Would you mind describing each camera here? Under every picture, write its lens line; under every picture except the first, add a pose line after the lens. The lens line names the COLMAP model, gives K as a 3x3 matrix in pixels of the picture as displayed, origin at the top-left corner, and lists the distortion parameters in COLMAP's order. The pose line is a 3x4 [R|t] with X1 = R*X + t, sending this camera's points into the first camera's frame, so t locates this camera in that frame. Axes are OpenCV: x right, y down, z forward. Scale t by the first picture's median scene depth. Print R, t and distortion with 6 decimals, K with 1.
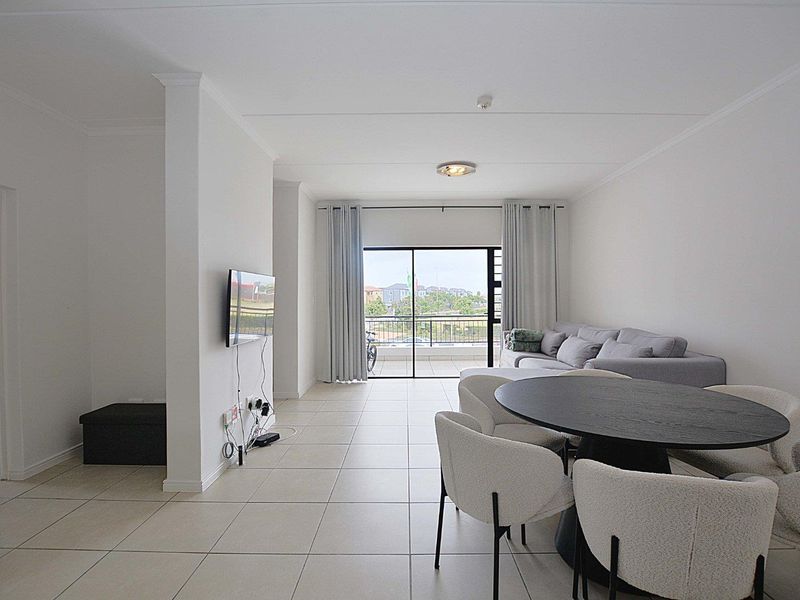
lens RADIAL K [[404.3, 0, 400.0], [0, 404.3, 300.0], [0, 0, 1]] dist [-0.000696, -0.000601]
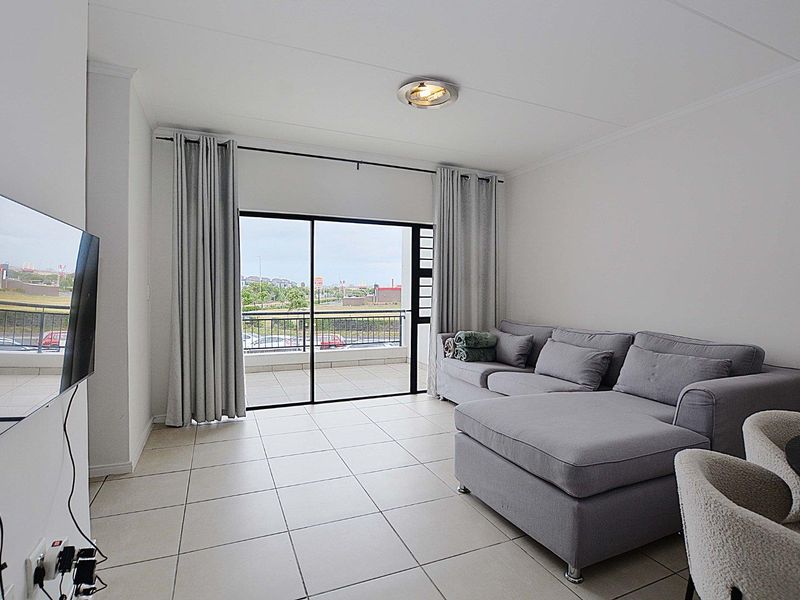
lens RADIAL K [[414.1, 0, 400.0], [0, 414.1, 300.0], [0, 0, 1]] dist [-0.000042, -0.000551]
pose [[0.911279, 0.000485, 0.411789, -0.128756], [-0.008906, 0.999789, 0.018532, -0.001604], [-0.411693, -0.020555, 0.911091, 0.297676]]
